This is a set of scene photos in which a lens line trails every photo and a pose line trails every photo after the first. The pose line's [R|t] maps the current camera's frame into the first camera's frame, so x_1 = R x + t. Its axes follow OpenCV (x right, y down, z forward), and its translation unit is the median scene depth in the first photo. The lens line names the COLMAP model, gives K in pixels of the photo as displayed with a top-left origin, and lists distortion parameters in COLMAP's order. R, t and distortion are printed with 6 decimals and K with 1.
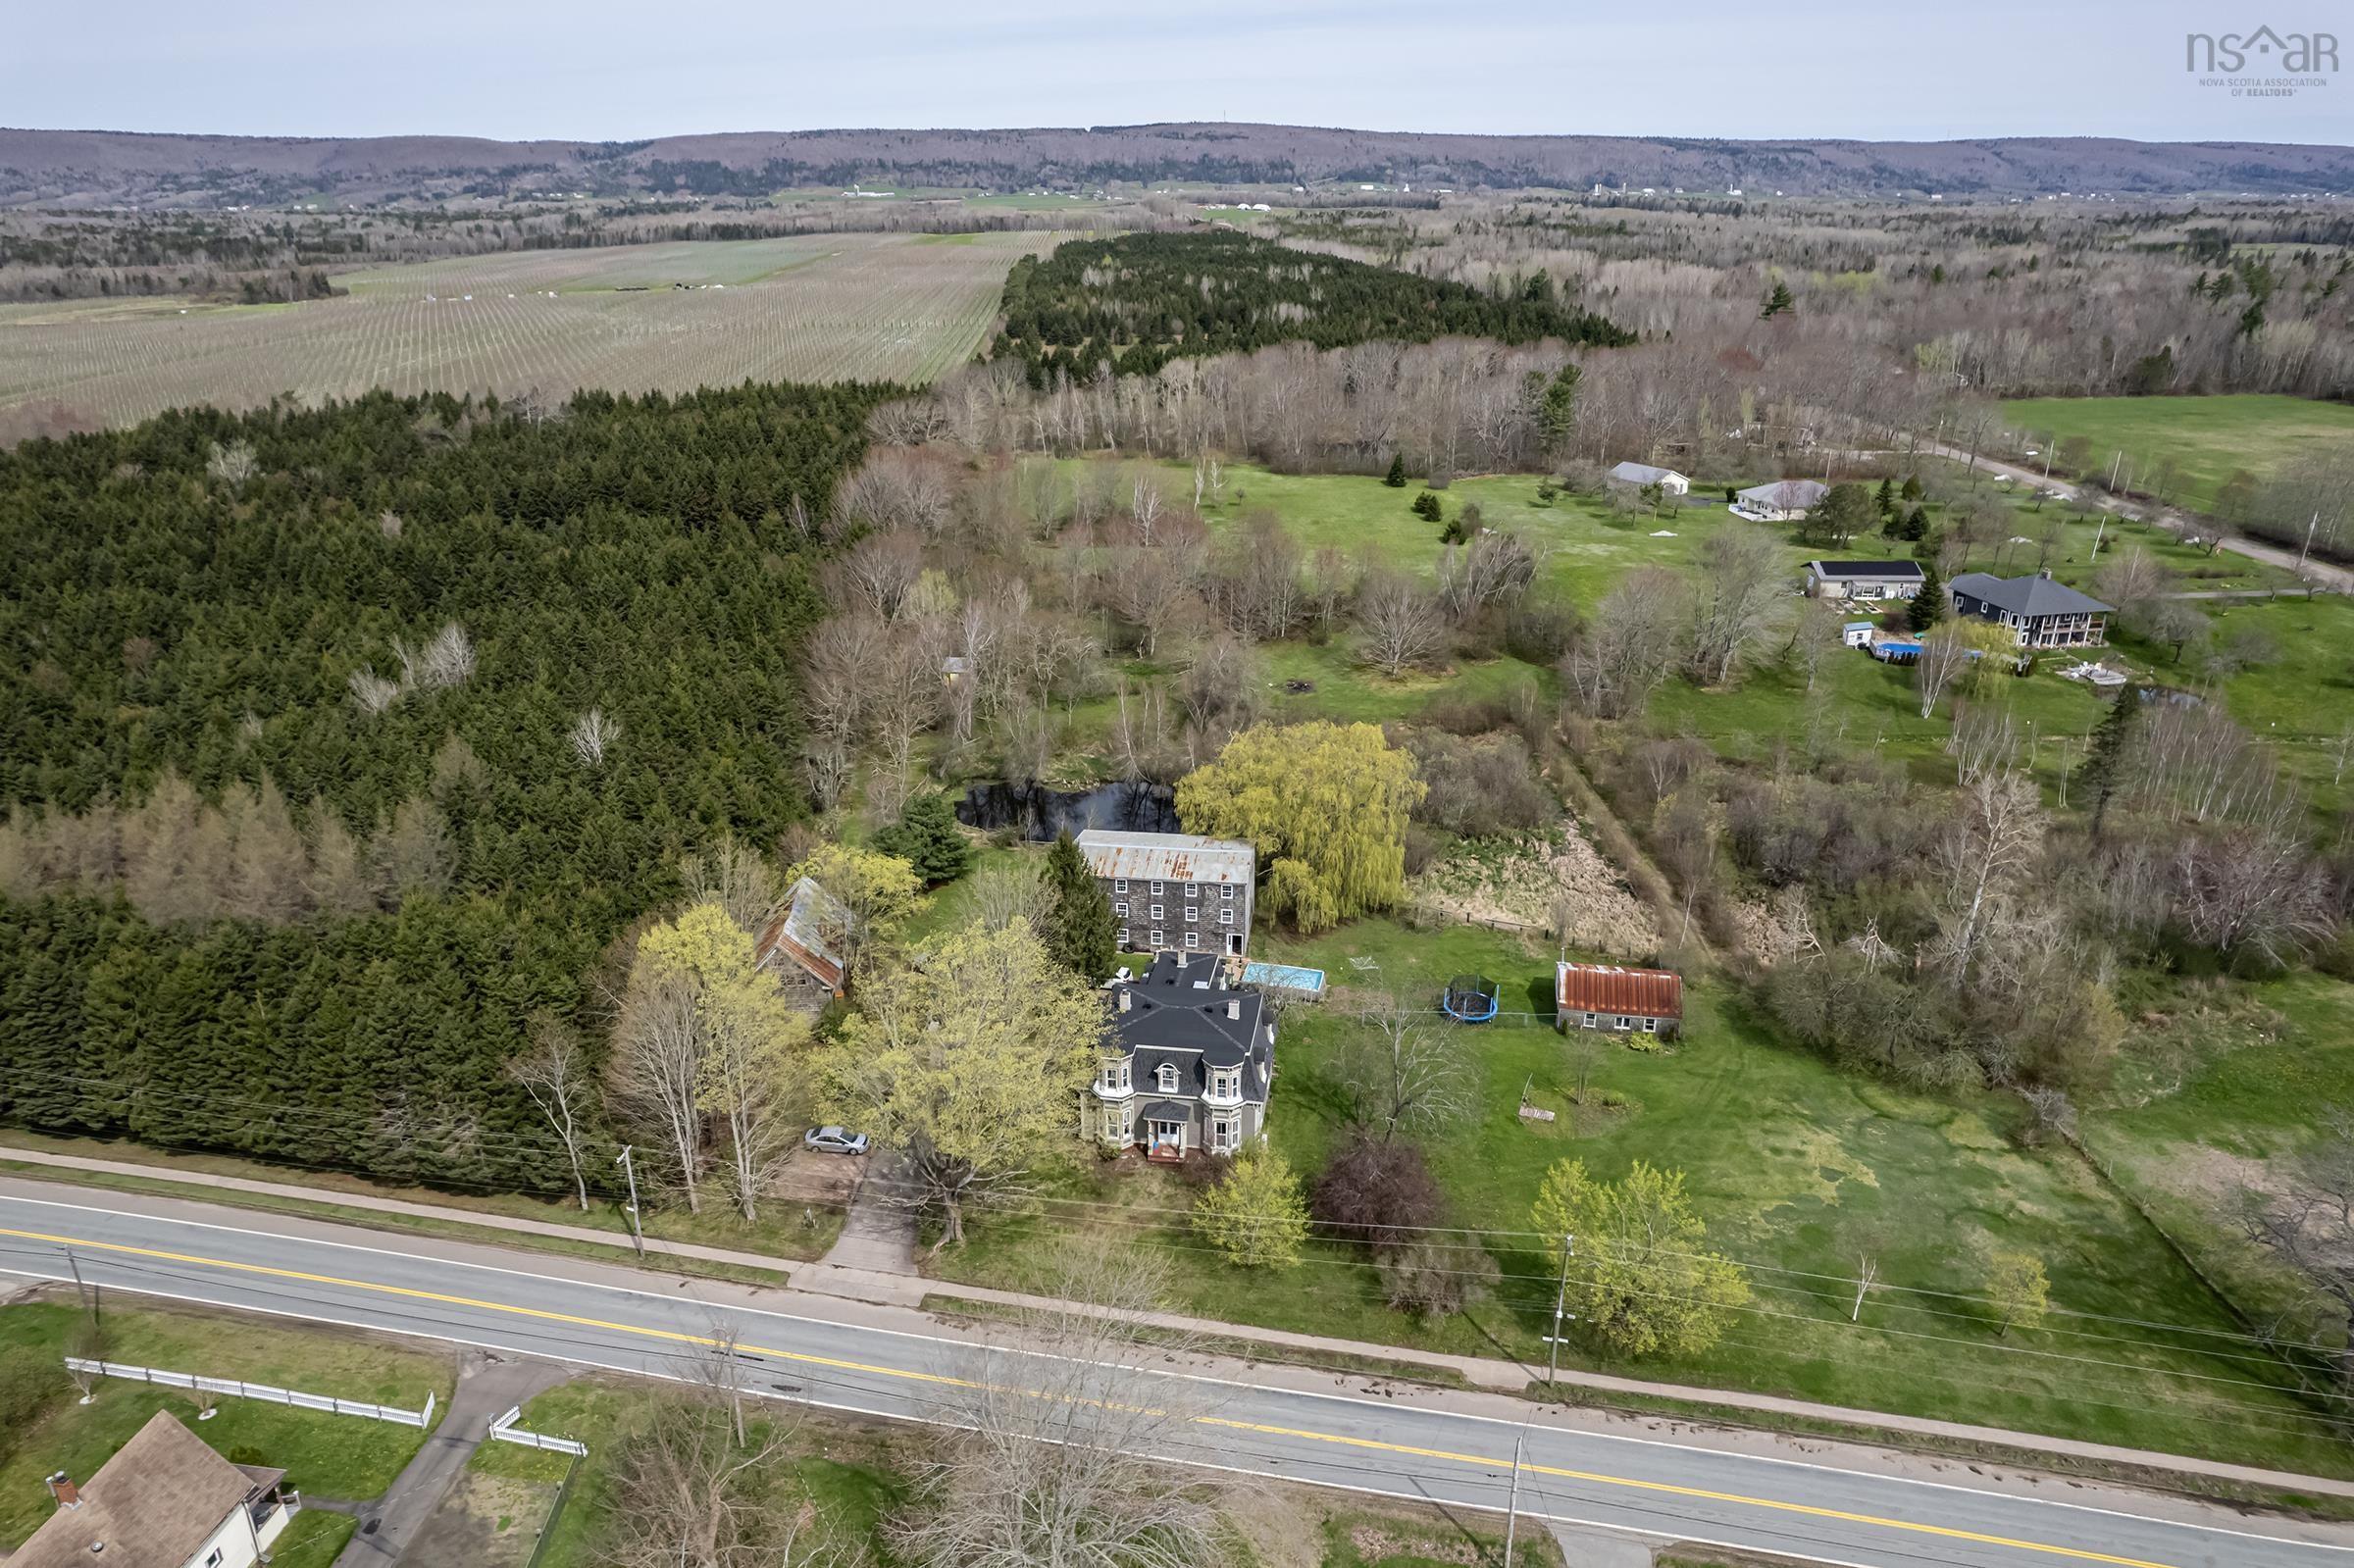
lens RADIAL K [[1525.9, 0, 1174.5], [0, 1525.9, 775.6], [0, 0, 1]] dist [-0.093255, 0.086904]
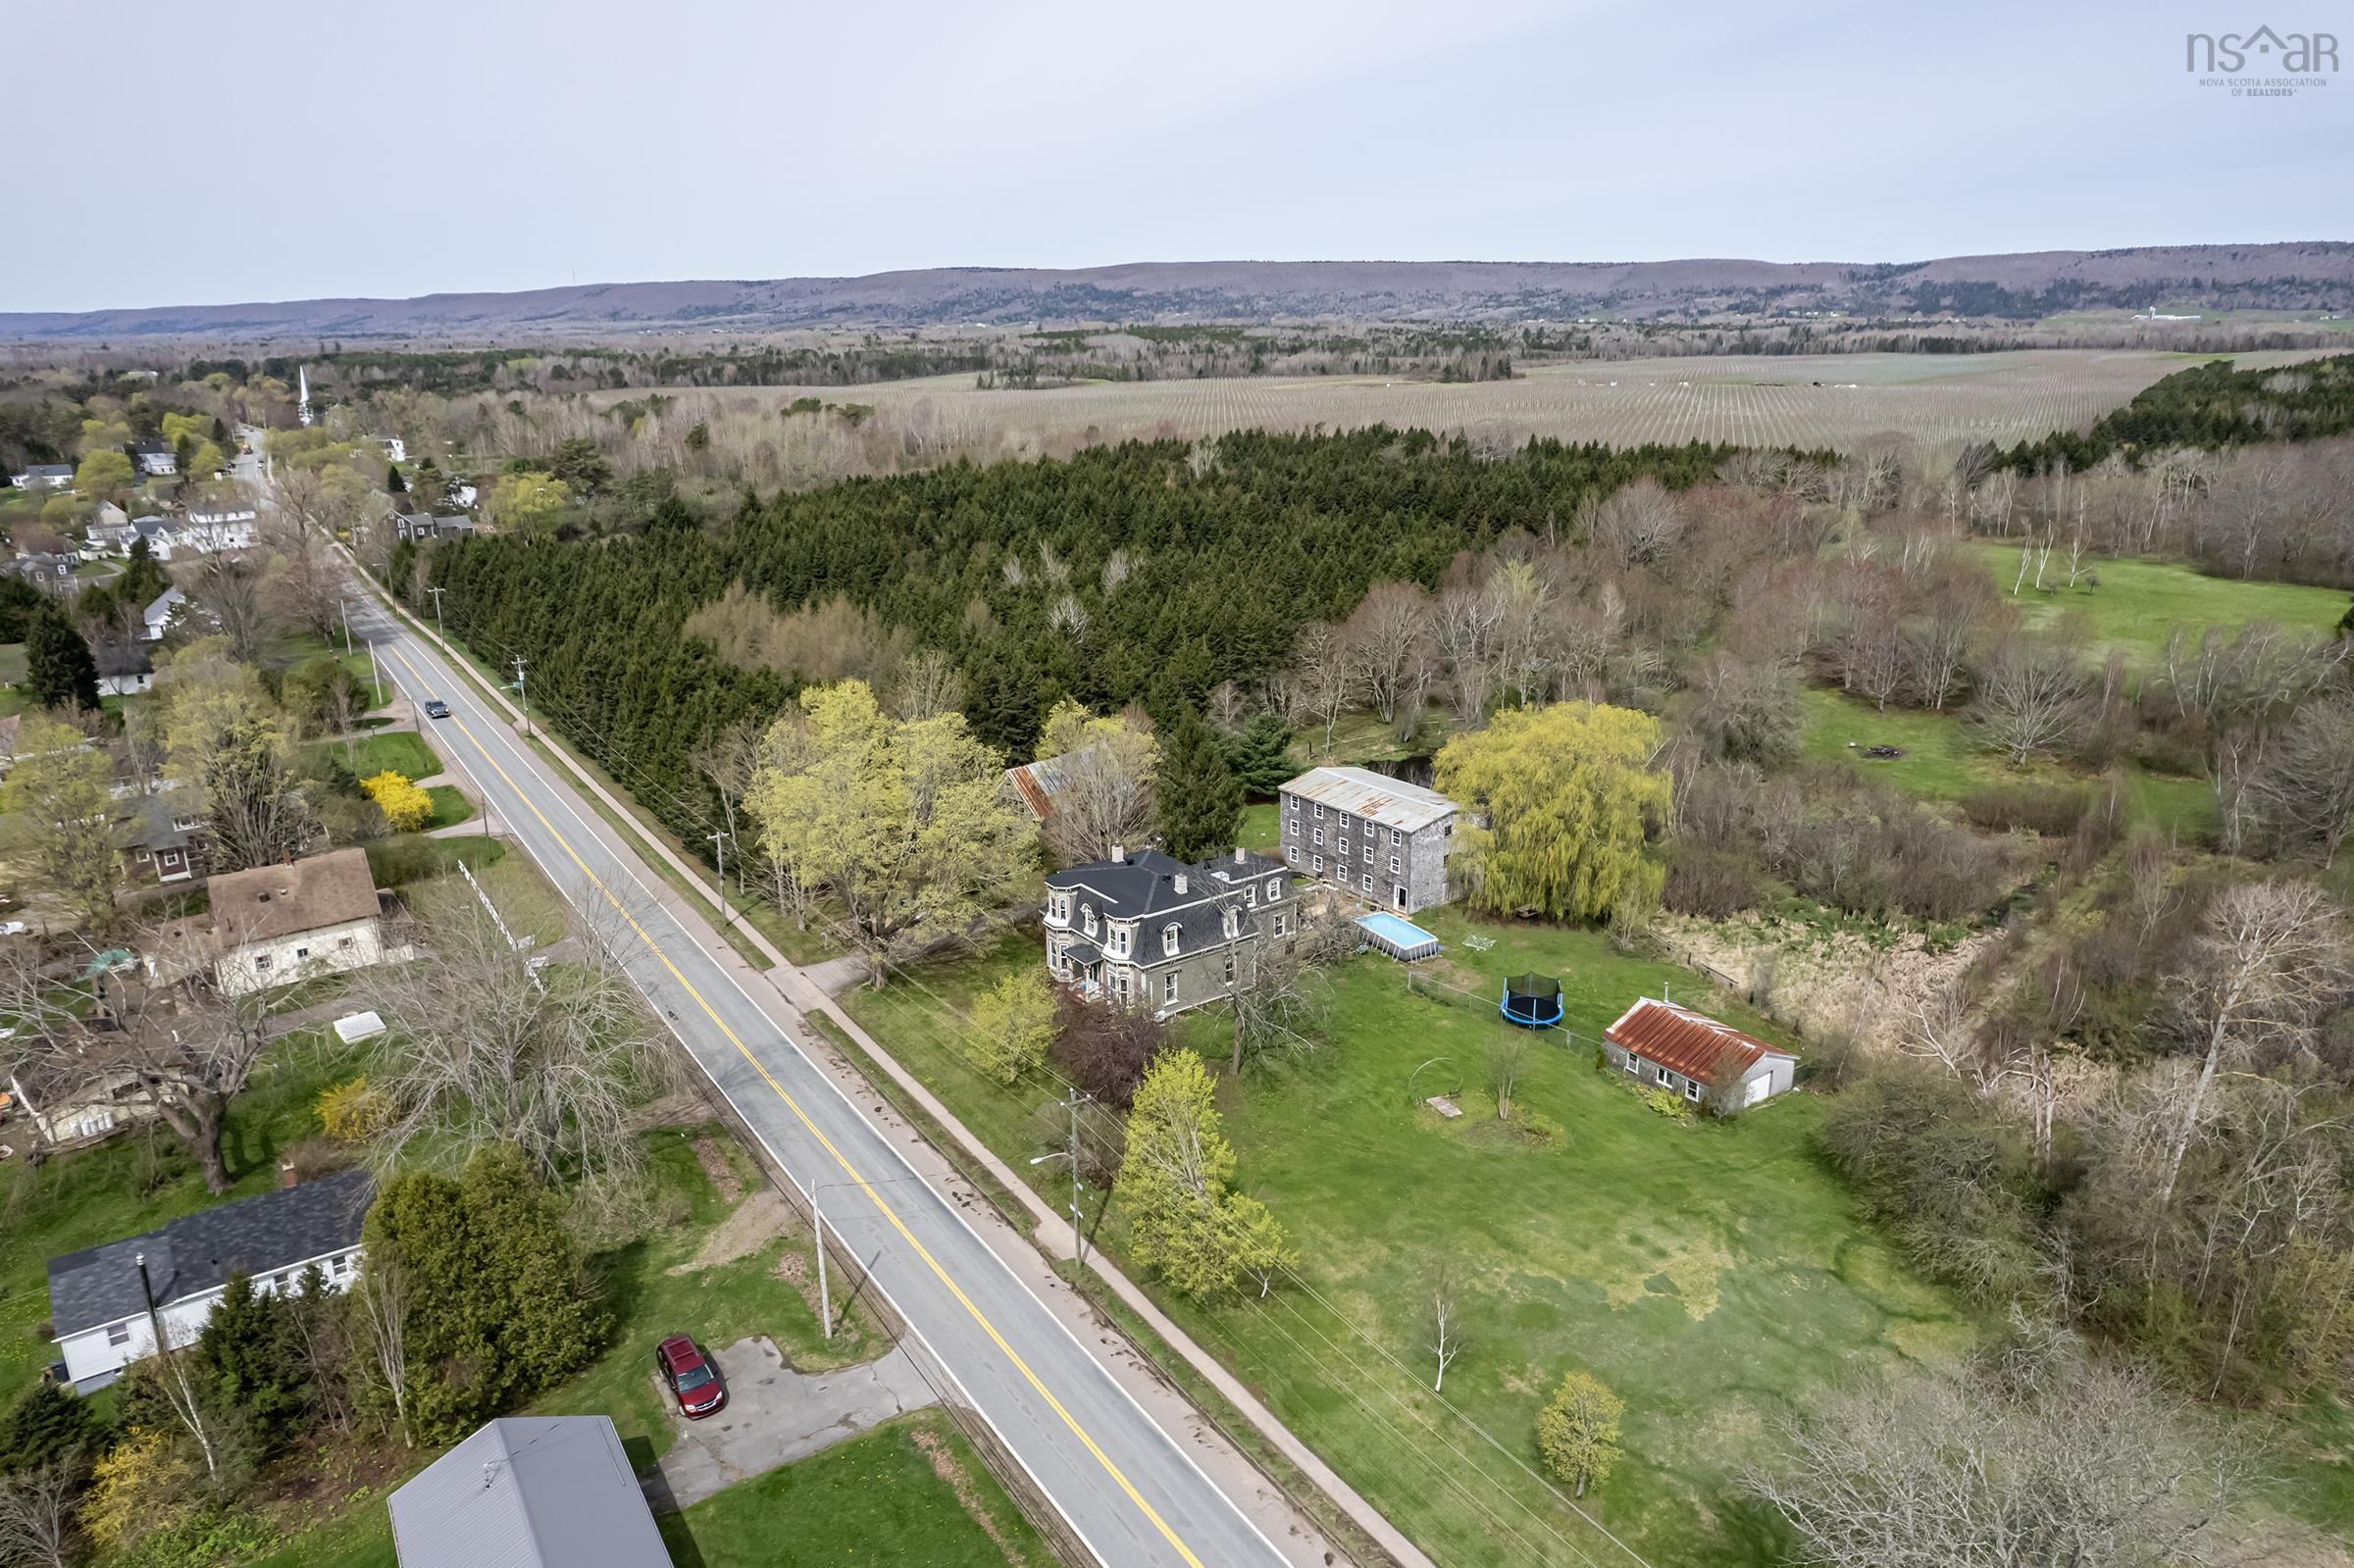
lens RADIAL K [[1525.9, 0, 1174.5], [0, 1525.9, 775.6], [0, 0, 1]] dist [-0.093255, 0.086904]
pose [[0.714154, 0.200244, -0.670735, 0.166287], [-0.250438, 0.967876, 0.022303, 0.015474], [0.653654, 0.152050, 0.741361, 0.059445]]
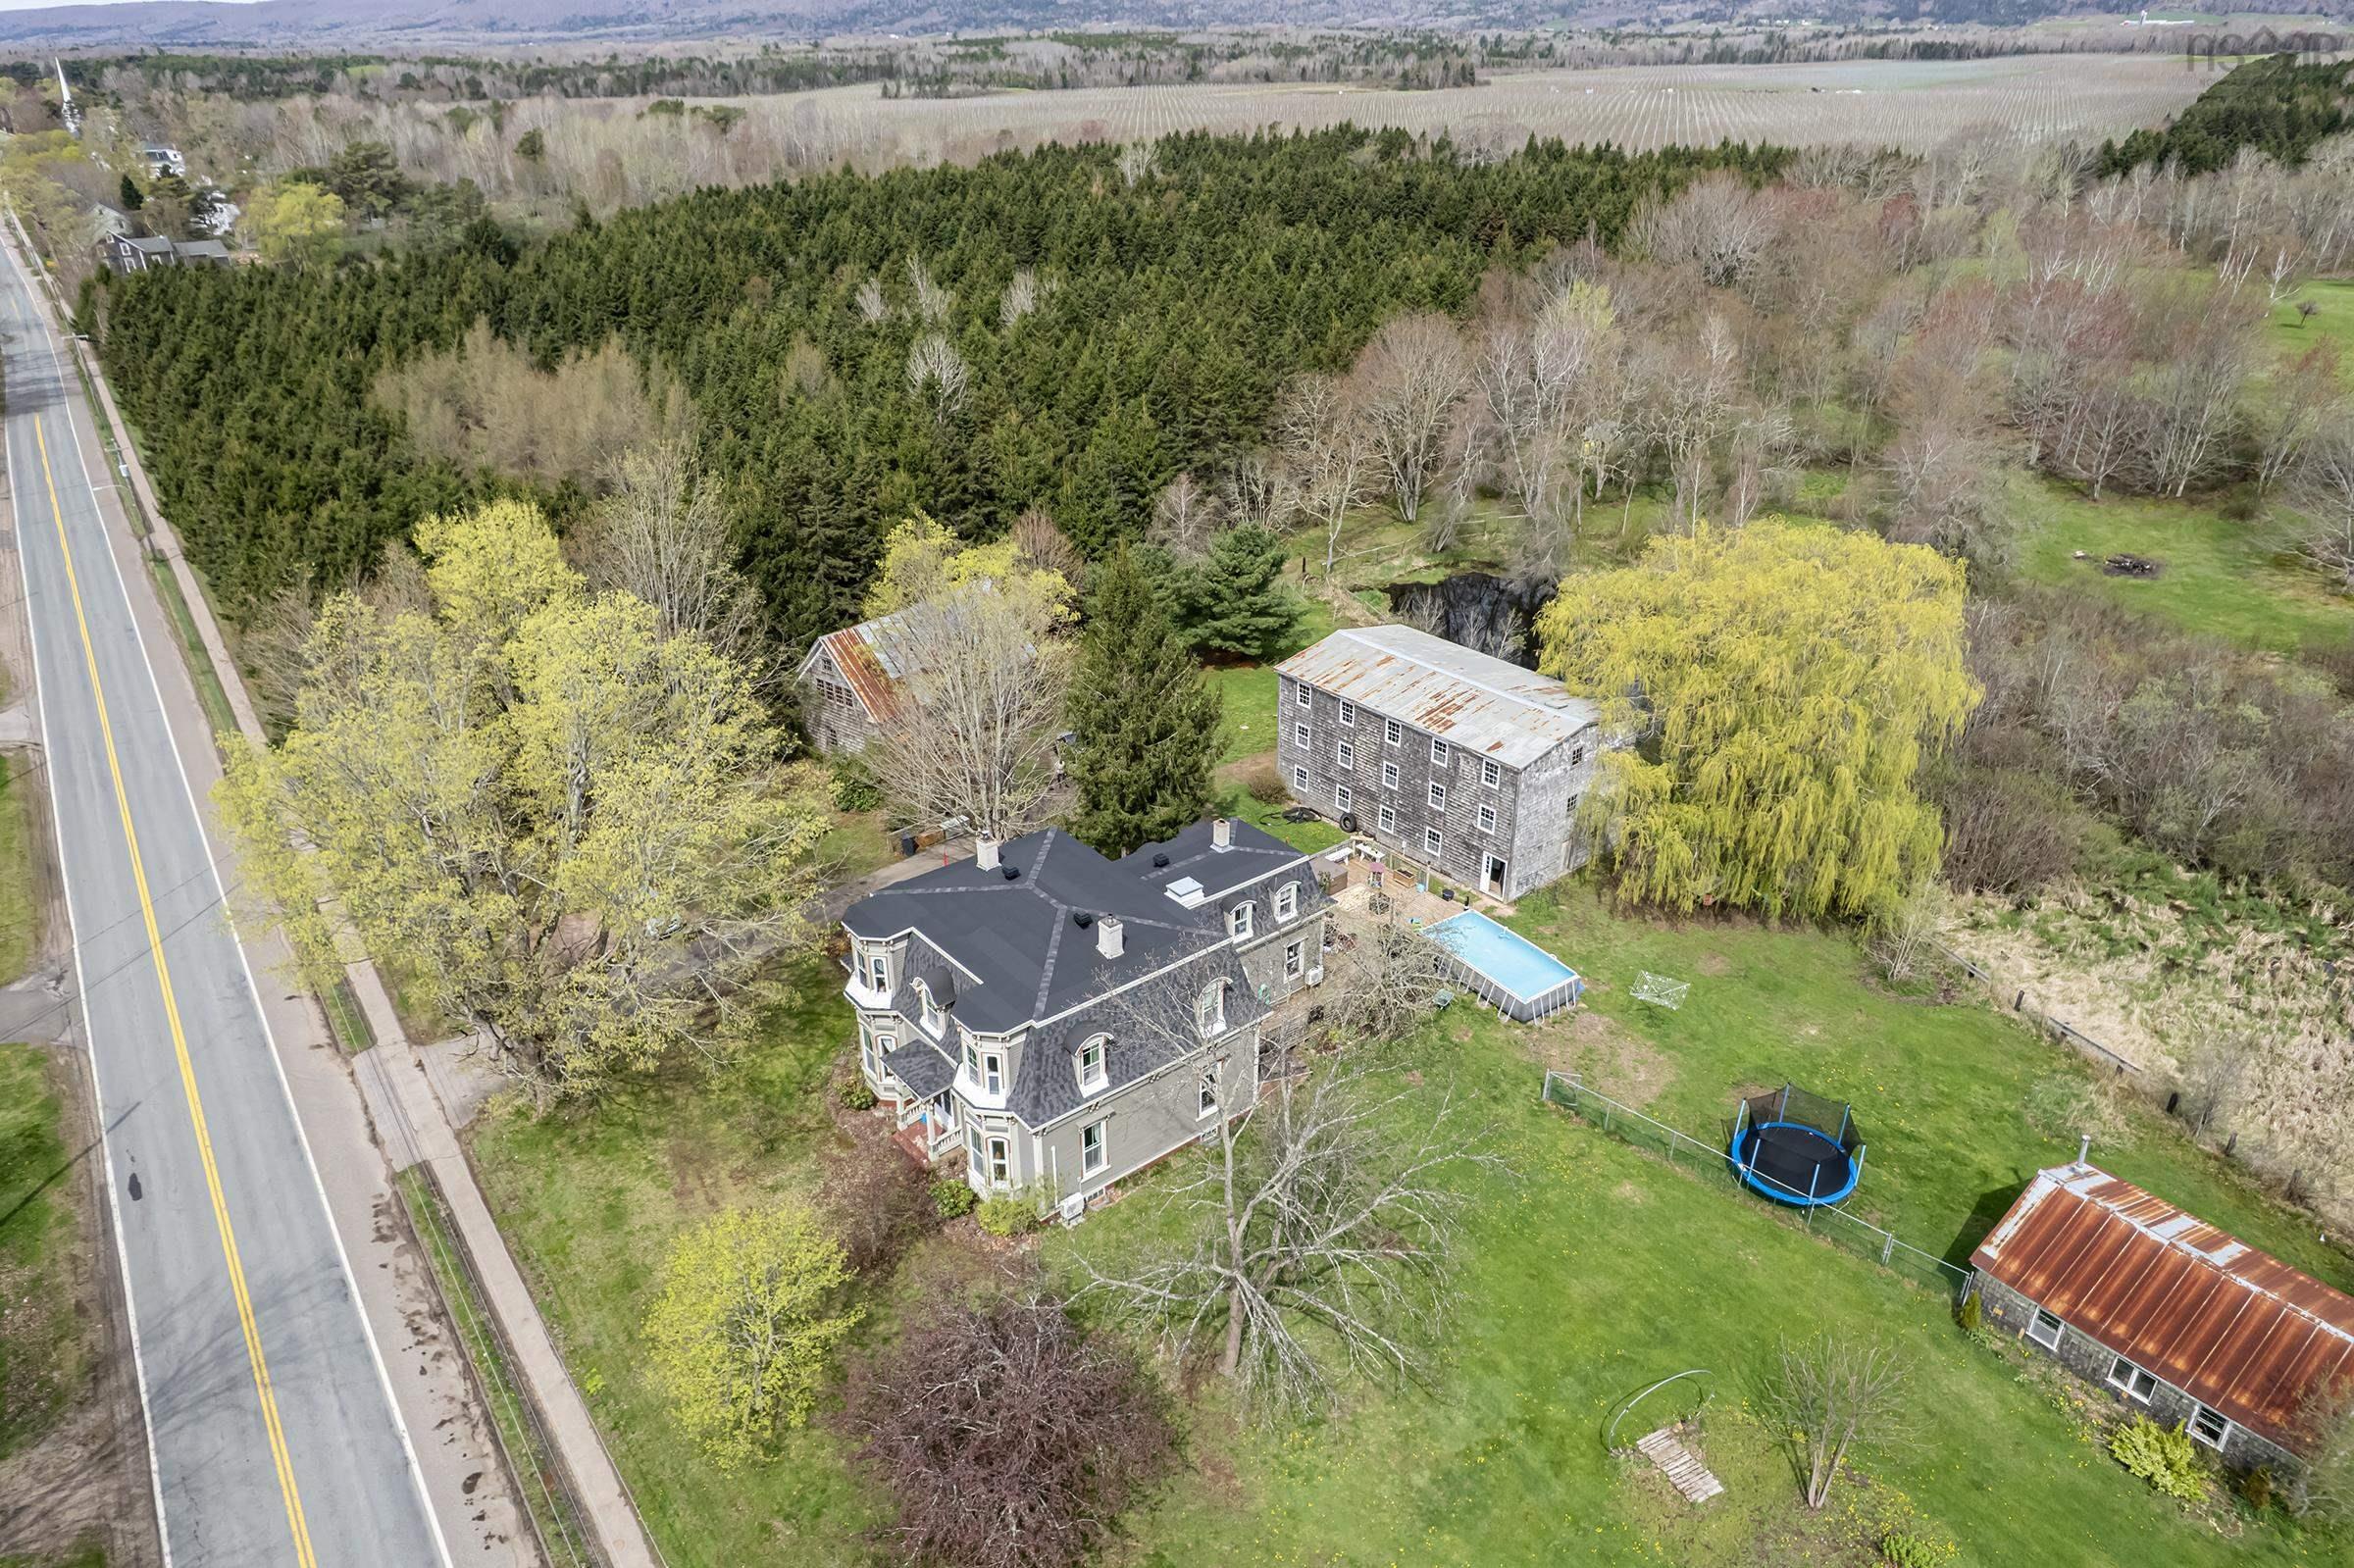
lens RADIAL K [[1525.9, 0, 1174.5], [0, 1525.9, 775.6], [0, 0, 1]] dist [-0.093255, 0.086904]
pose [[0.743377, 0.295808, -0.599907, 0.080562], [-0.240323, 0.955123, 0.173163, 0.003259], [0.624207, 0.015446, 0.781106, 0.150943]]
